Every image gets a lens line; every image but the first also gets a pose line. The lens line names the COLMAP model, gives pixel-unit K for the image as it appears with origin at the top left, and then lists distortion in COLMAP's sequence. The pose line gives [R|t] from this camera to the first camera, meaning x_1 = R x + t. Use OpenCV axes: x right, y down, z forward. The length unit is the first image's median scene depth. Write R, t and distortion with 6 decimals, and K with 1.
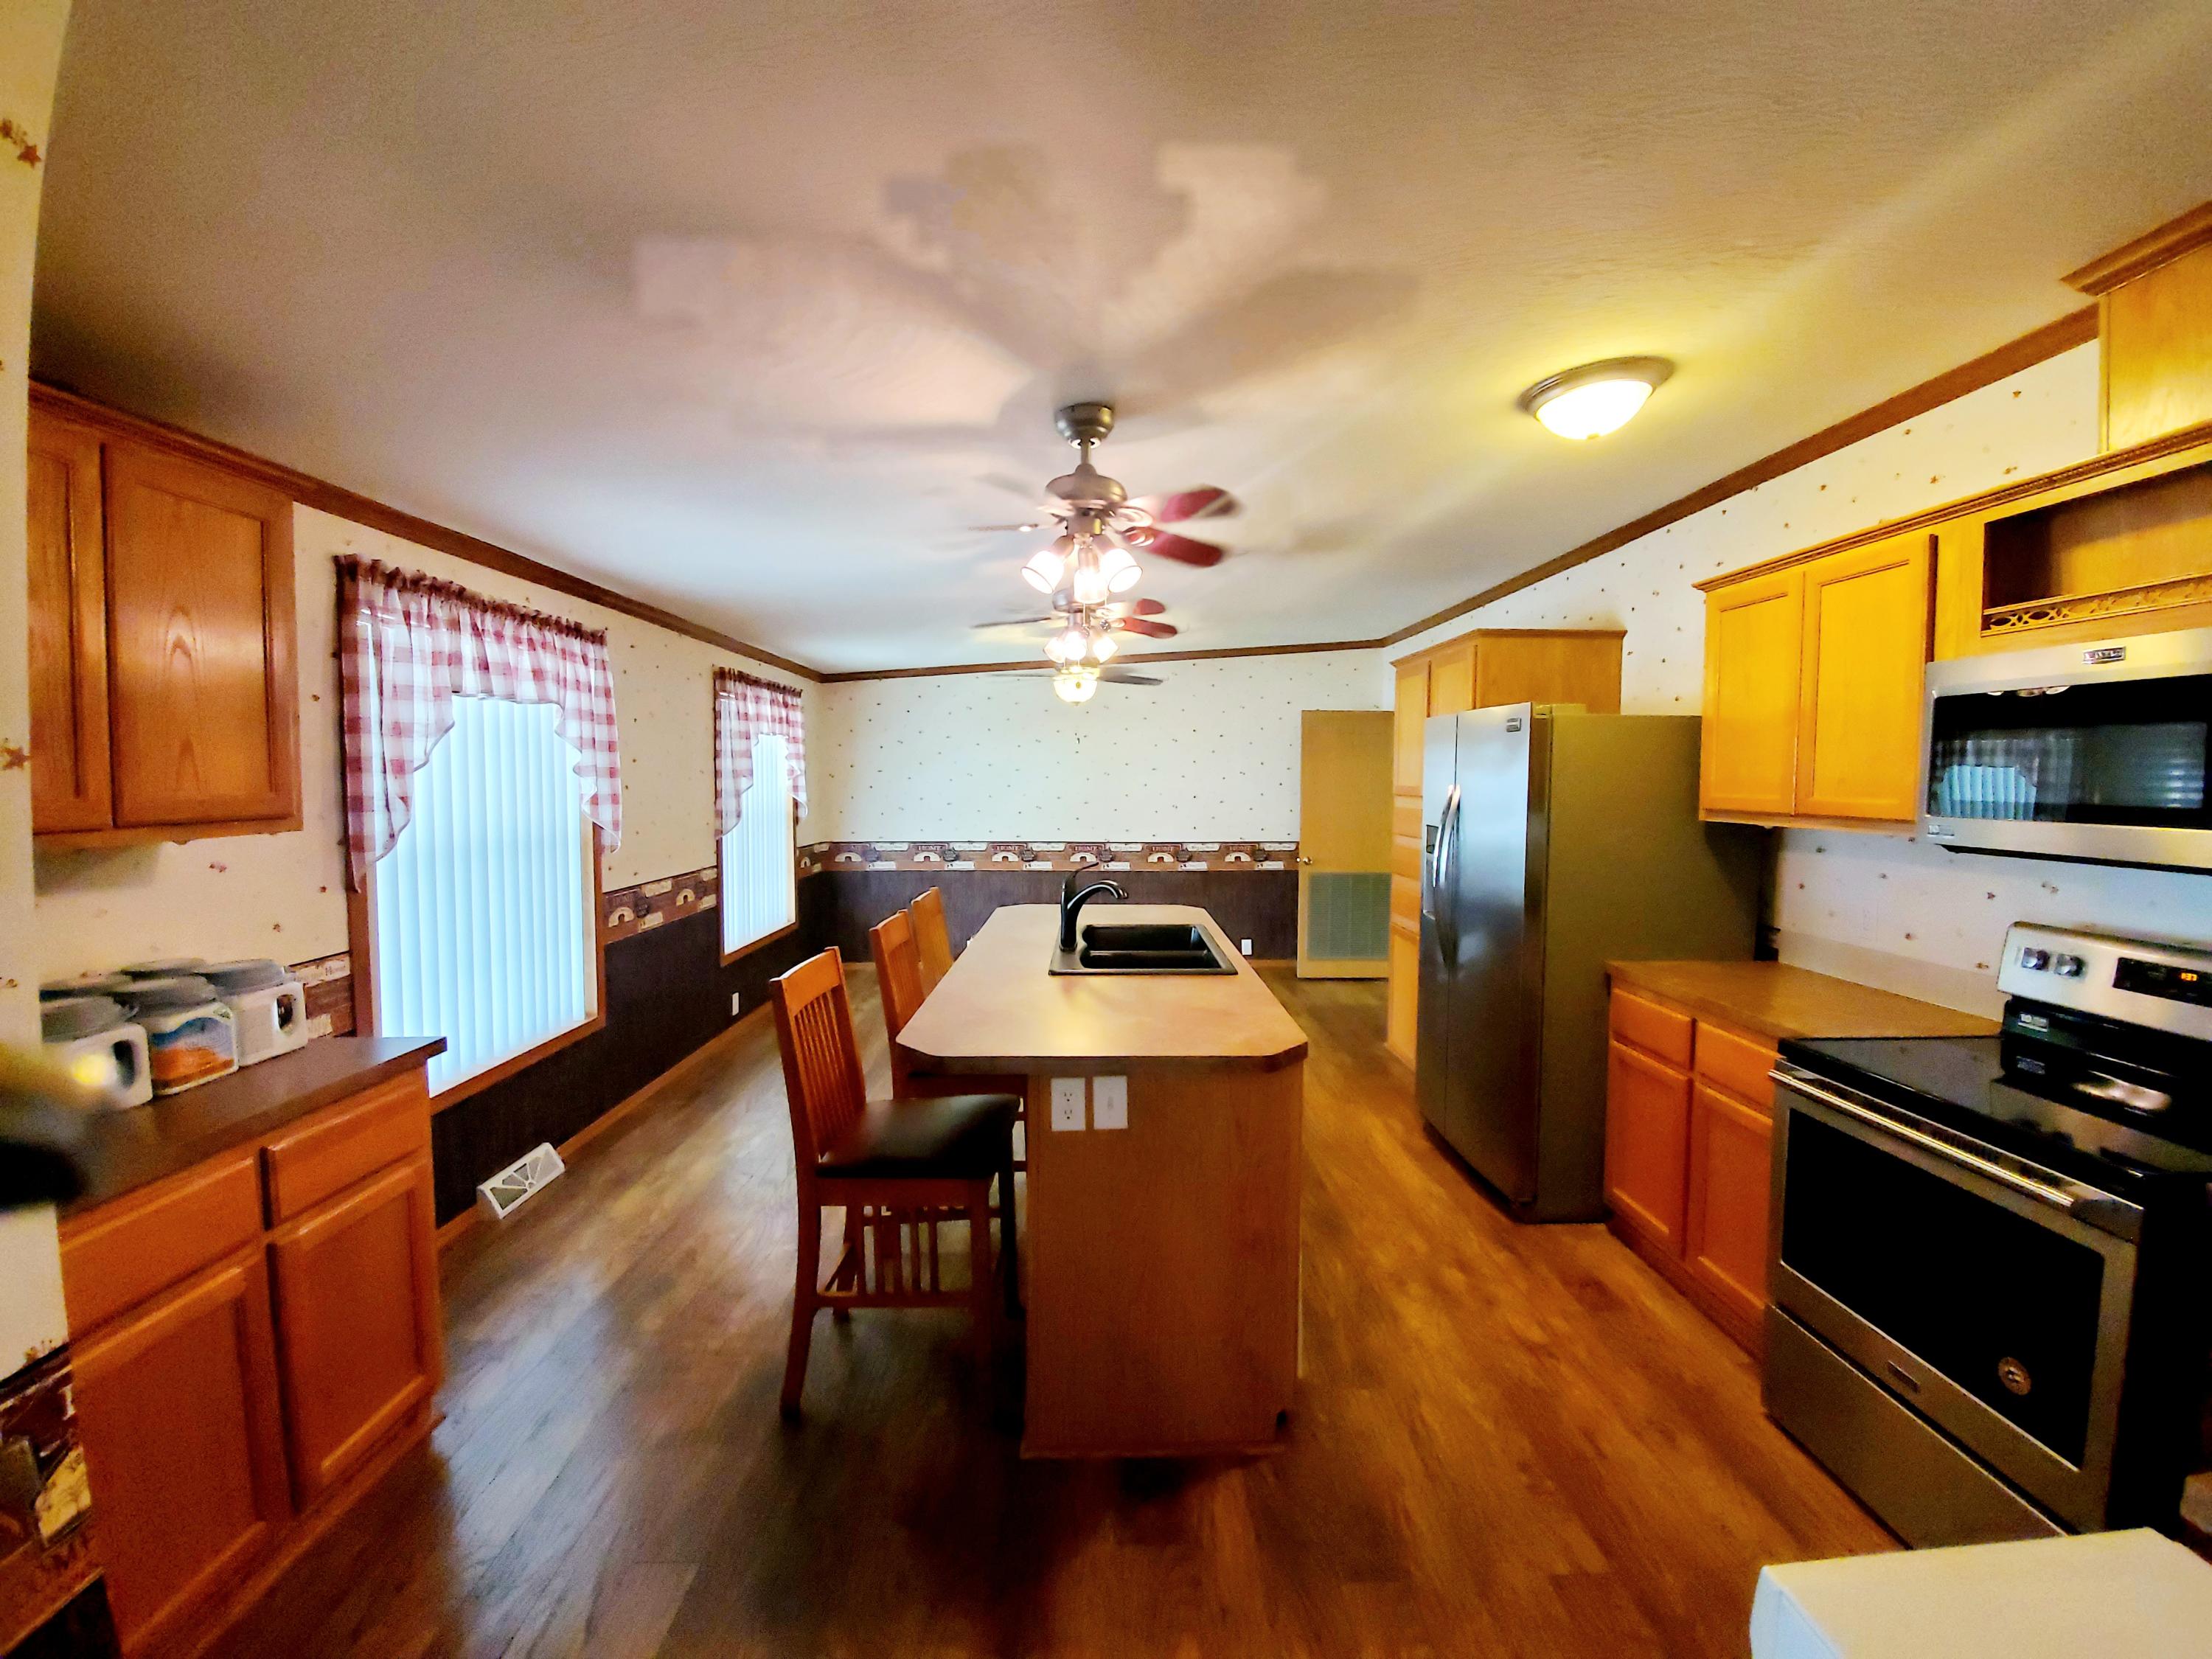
lens RADIAL K [[876.9, 0, 1126.0], [0, 876.9, 818.0], [0, 0, 1]] dist [0.001172, -0.018282]
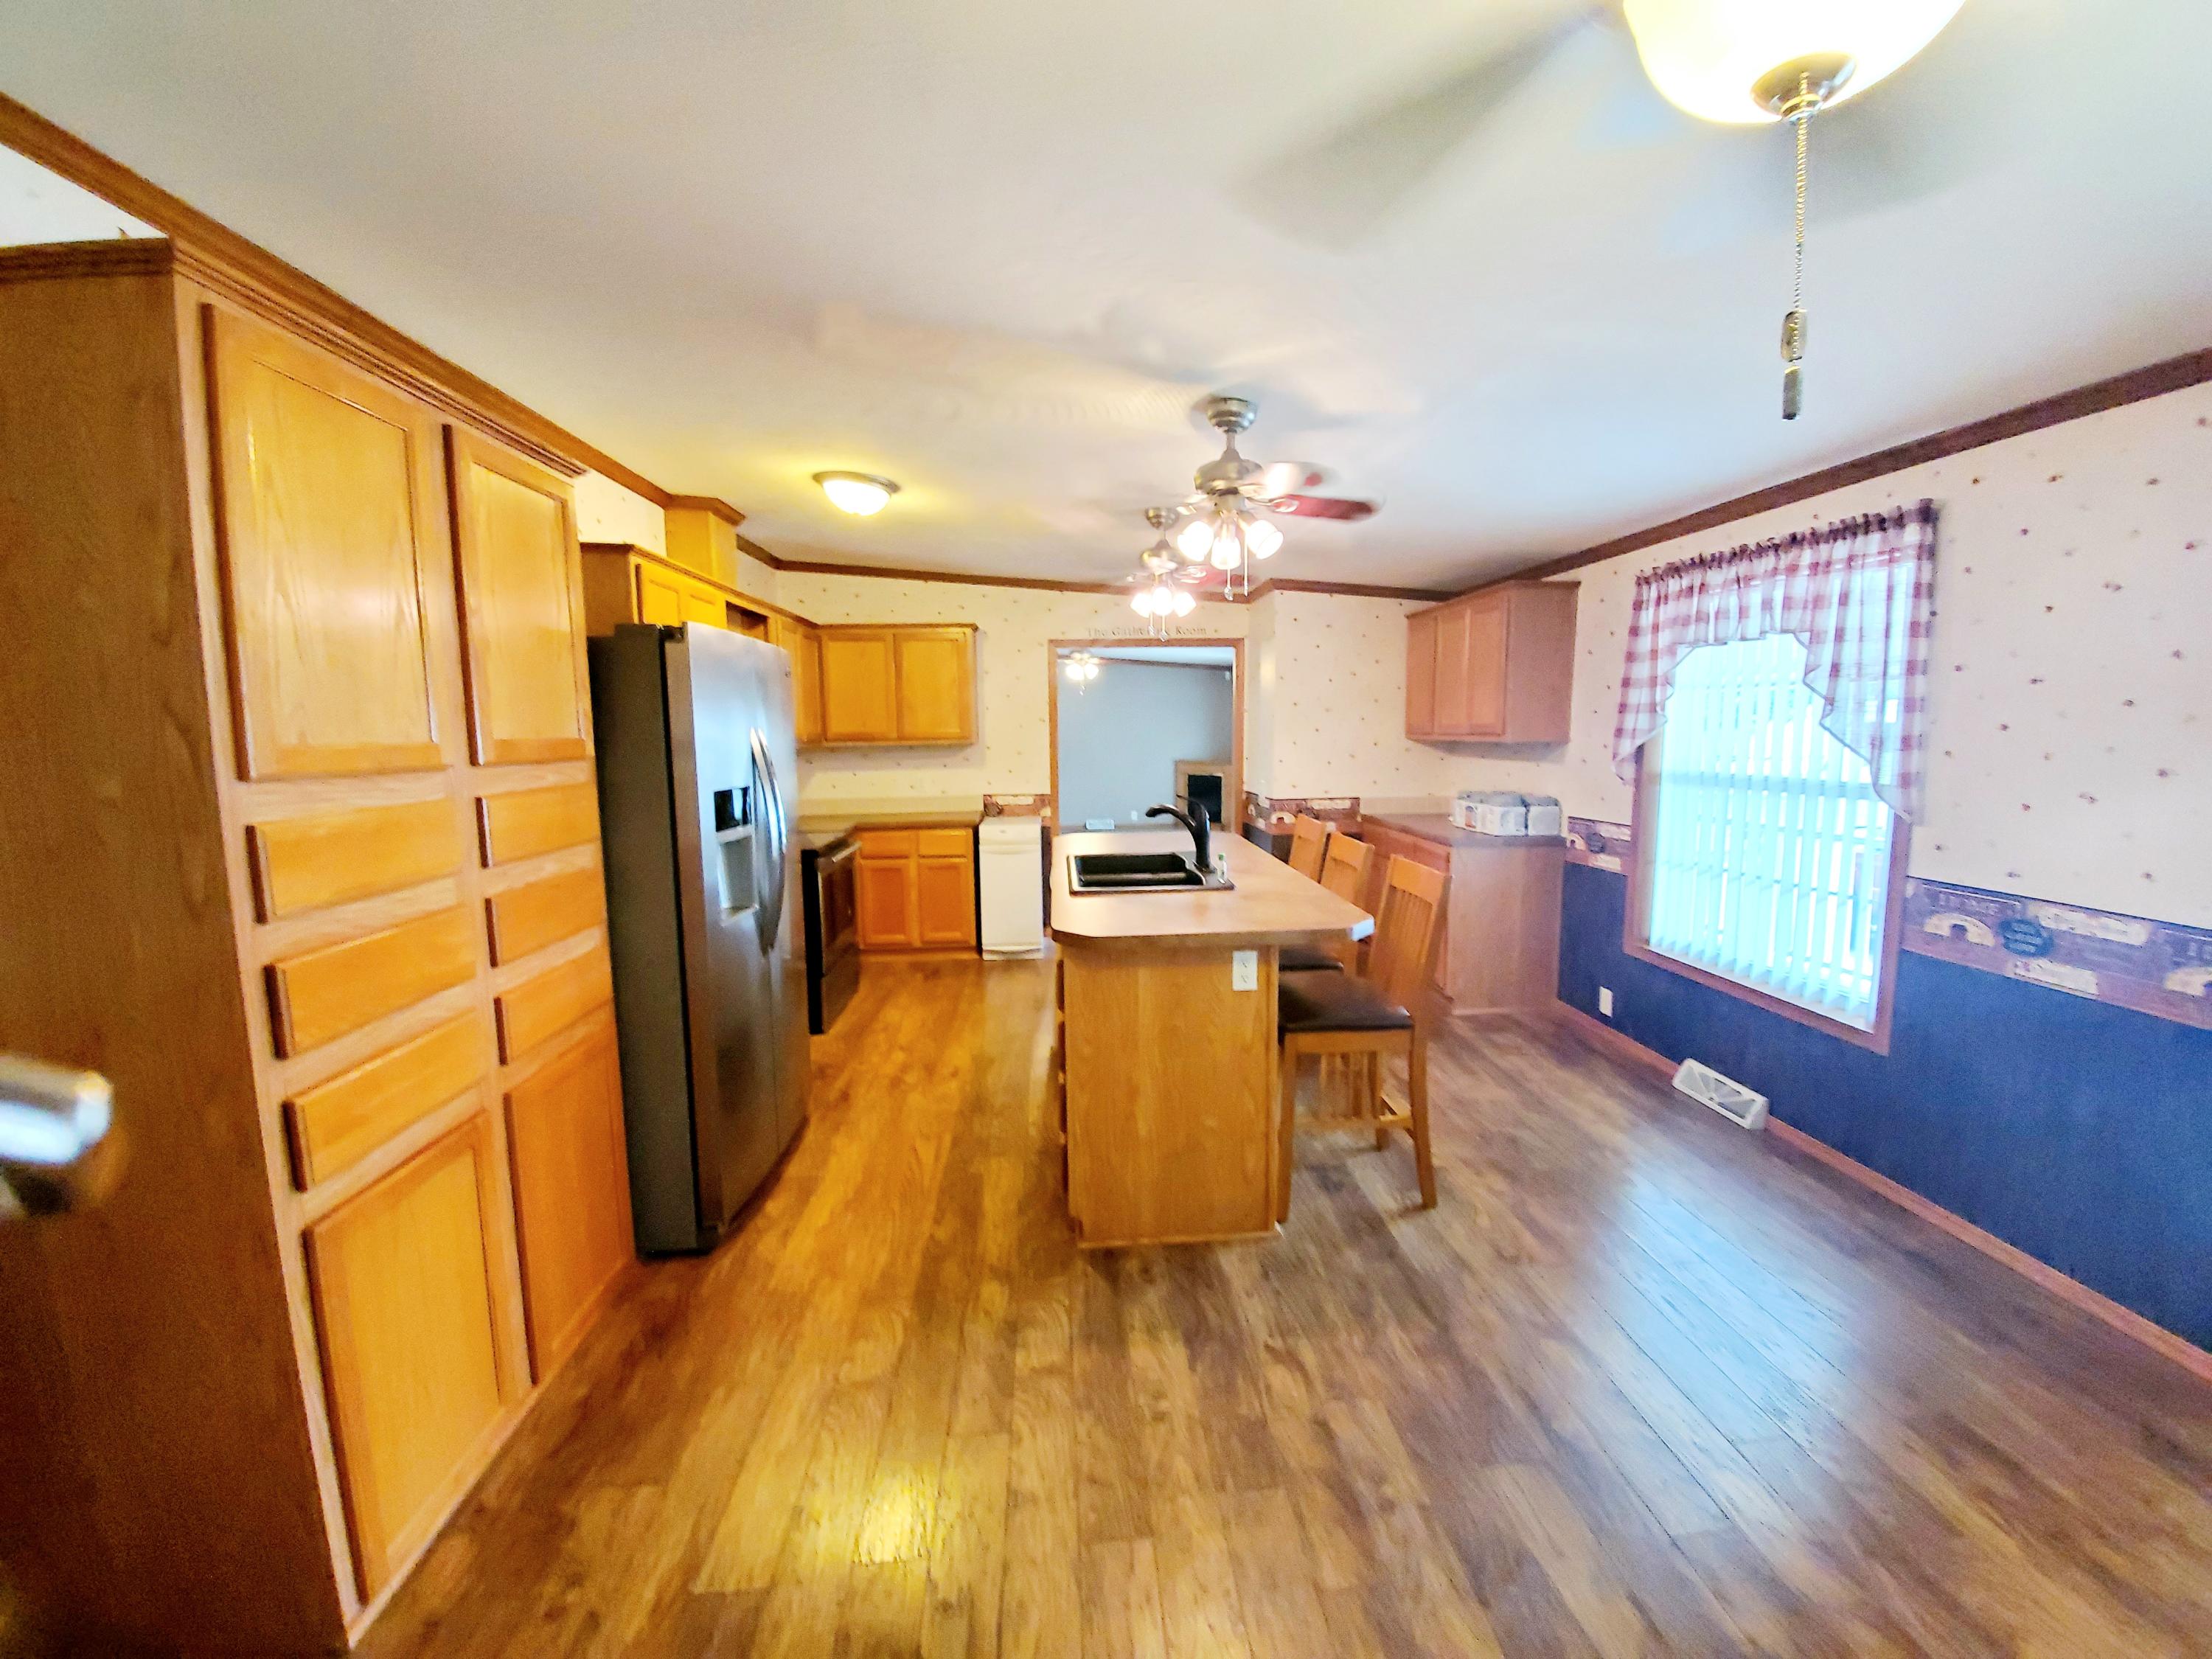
lens RADIAL K [[874.1, 0, 1130.6], [0, 874.1, 823.8], [0, 0, 1]] dist [-0.008305, -0.000099]
pose [[-0.998512, 0.011700, -0.053267, 0.095537], [0.003099, 0.987312, 0.158760, -0.098189], [0.054449, 0.158359, -0.985879, 2.338336]]
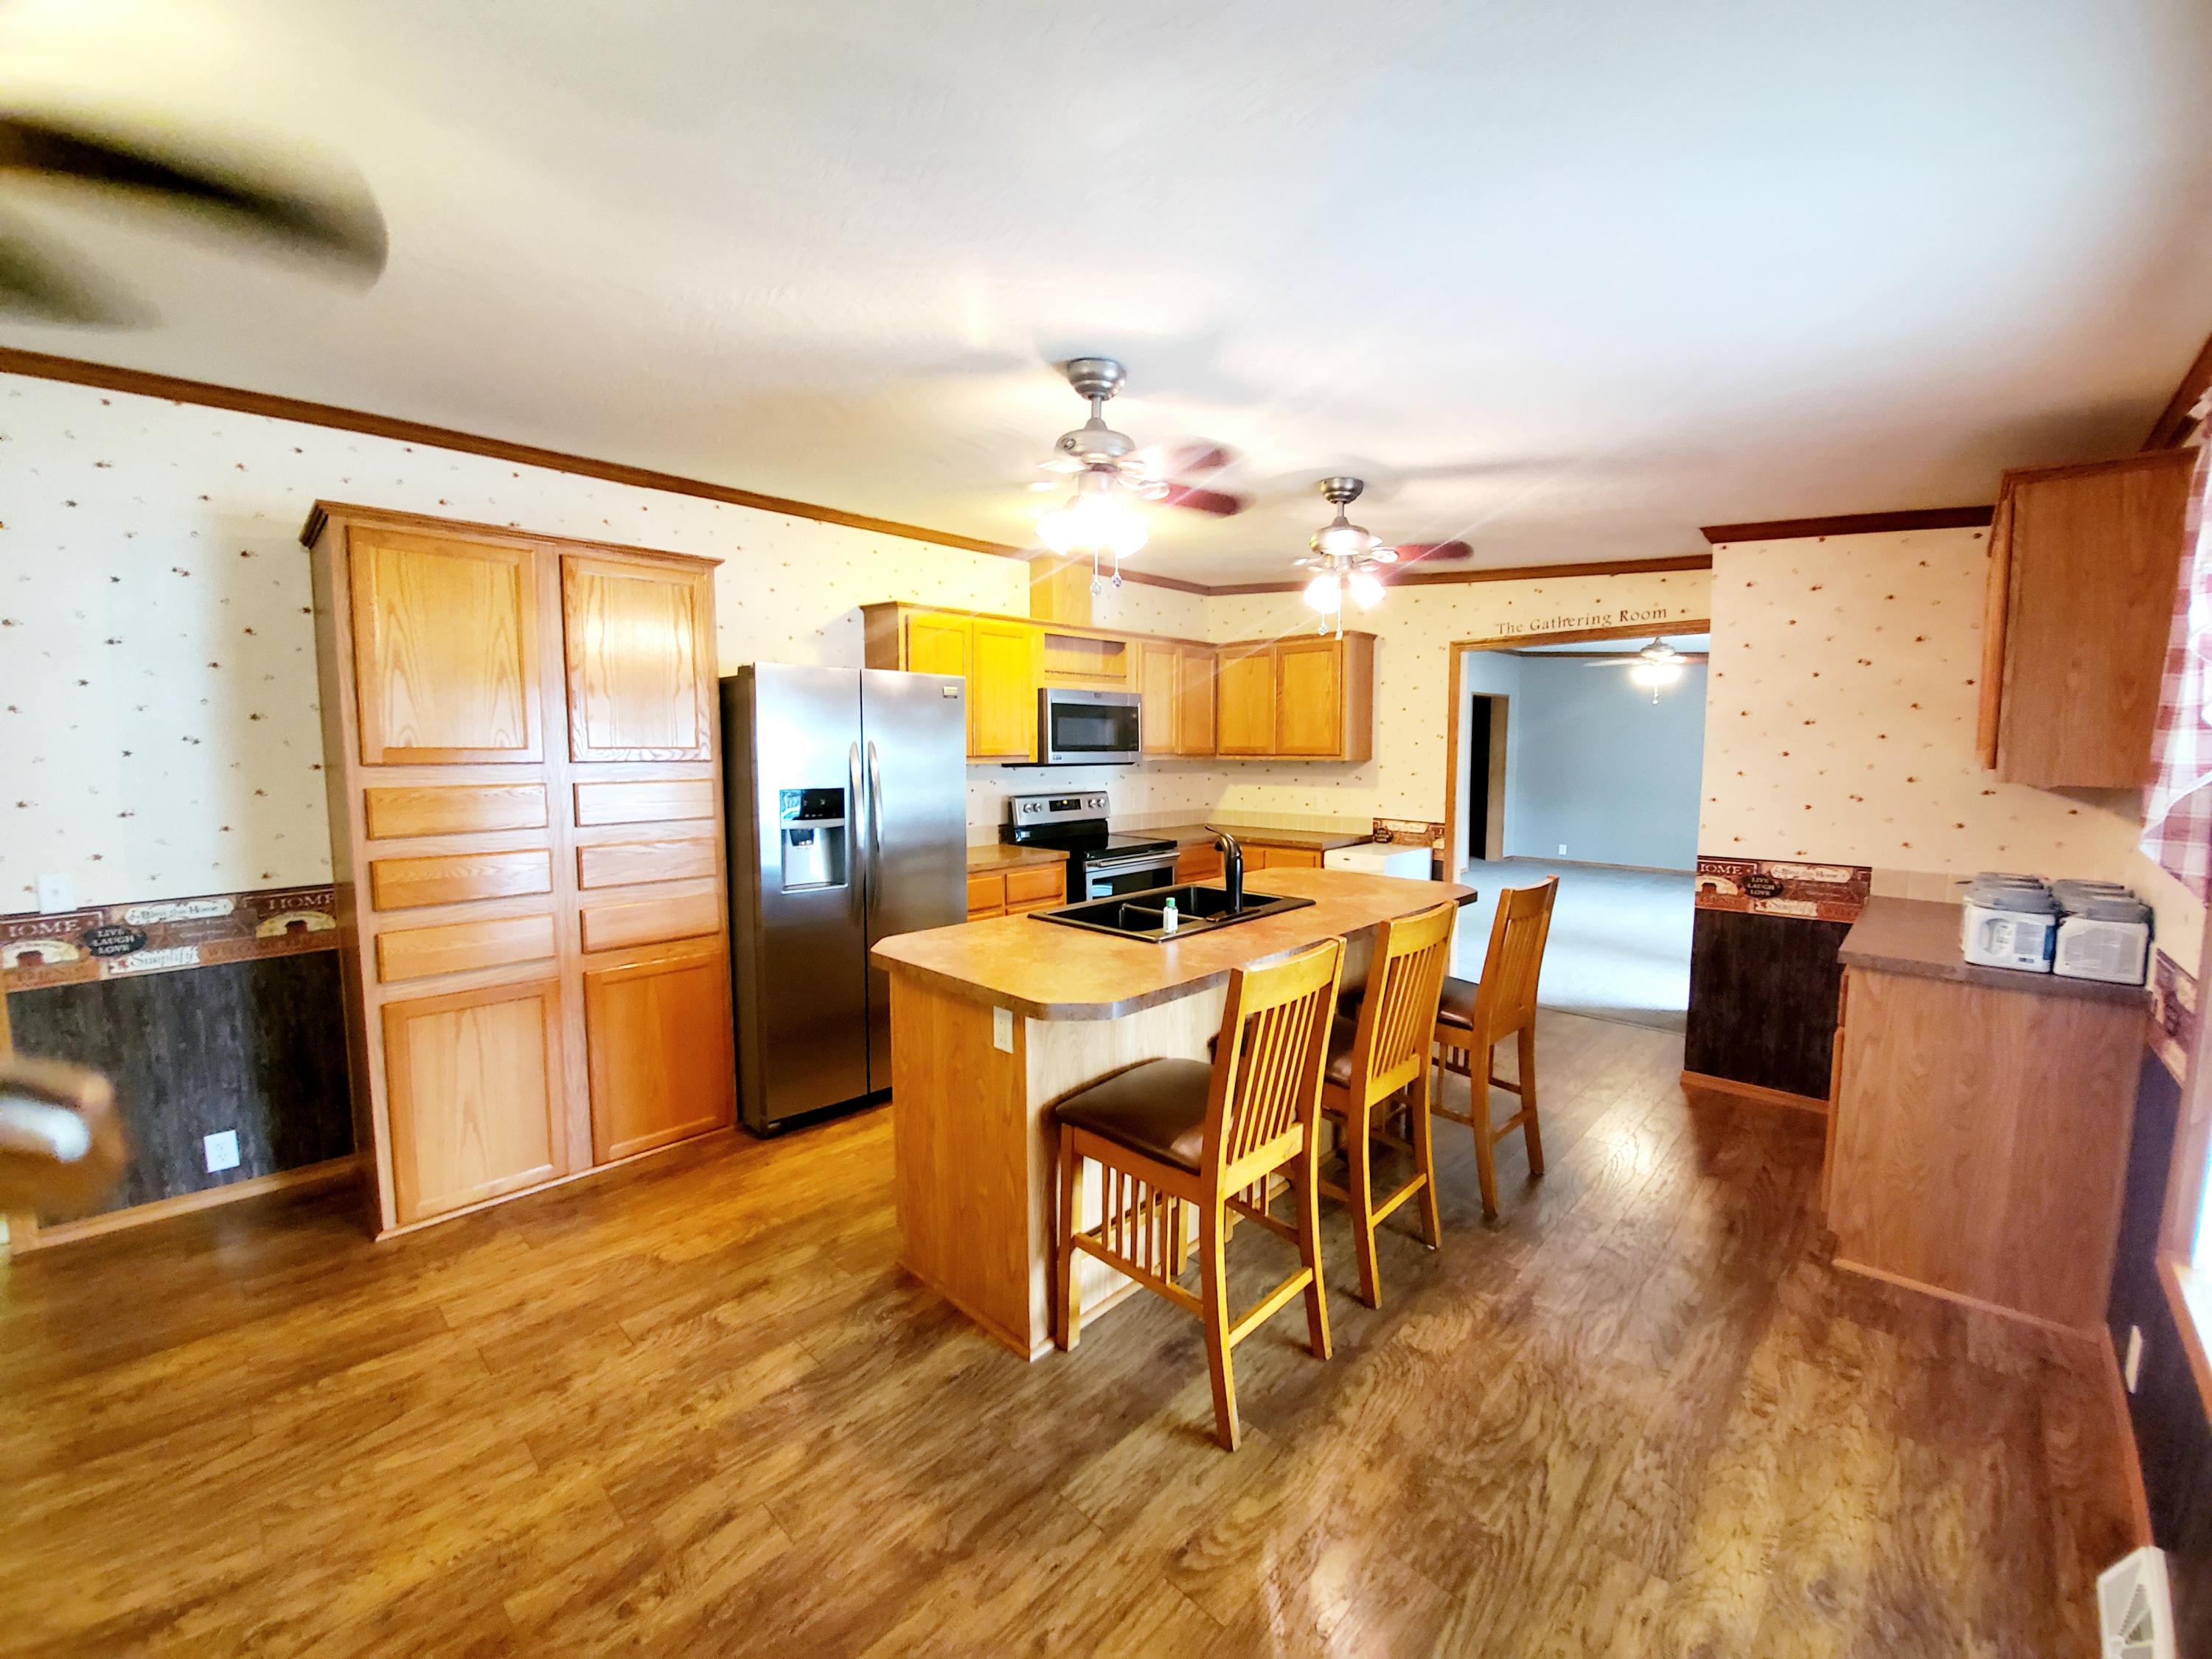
lens RADIAL K [[874.1, 0, 1130.6], [0, 874.1, 823.8], [0, 0, 1]] dist [-0.008305, -0.000099]
pose [[-0.707339, -0.069047, 0.703494, -0.704831], [0.029940, 0.991398, 0.127408, -0.079570], [-0.706240, 0.111183, -0.699187, 1.910074]]
